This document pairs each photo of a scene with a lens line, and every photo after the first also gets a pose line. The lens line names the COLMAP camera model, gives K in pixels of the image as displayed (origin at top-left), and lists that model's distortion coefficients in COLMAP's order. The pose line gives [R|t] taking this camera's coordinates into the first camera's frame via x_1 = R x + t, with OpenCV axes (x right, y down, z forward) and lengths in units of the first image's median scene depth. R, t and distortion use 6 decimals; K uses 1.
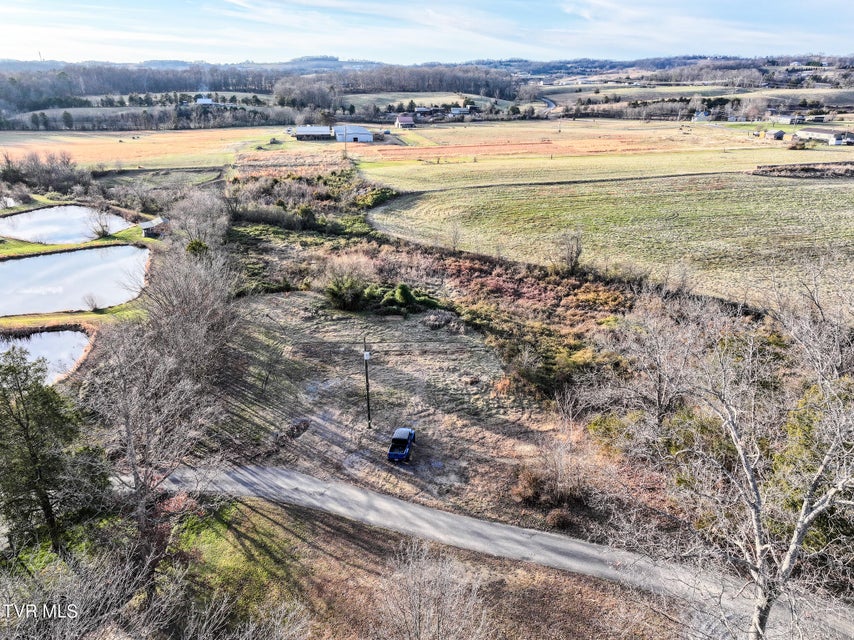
lens RADIAL K [[599.2, 0, 427.0], [0, 599.2, 320.0], [0, 0, 1]] dist [0.008380, -0.003456]
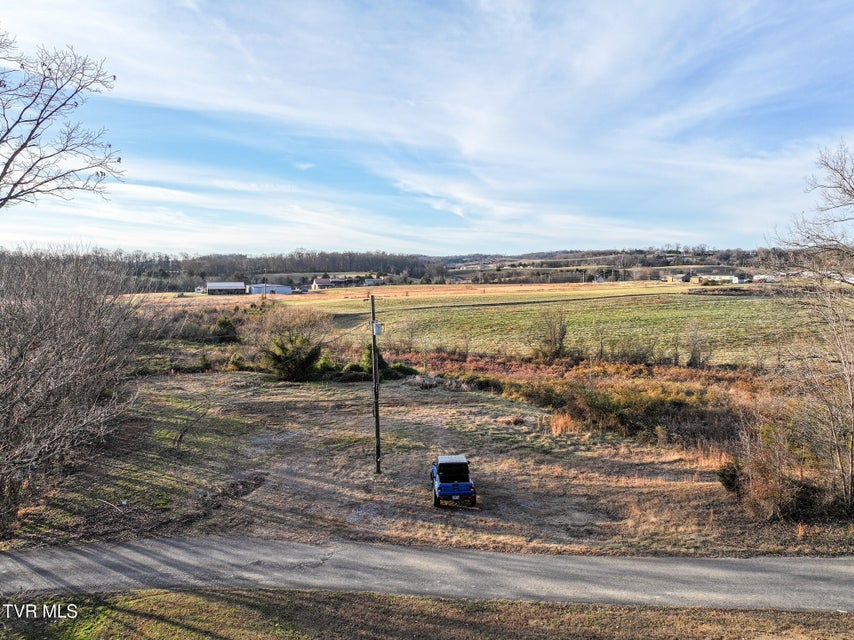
lens RADIAL K [[599.2, 0, 427.0], [0, 599.2, 320.0], [0, 0, 1]] dist [0.008380, -0.003456]
pose [[0.987440, -0.025200, 0.155971, -0.087854], [0.072036, 0.950425, -0.302495, 0.141340], [-0.140616, 0.309932, 0.940303, 0.280497]]
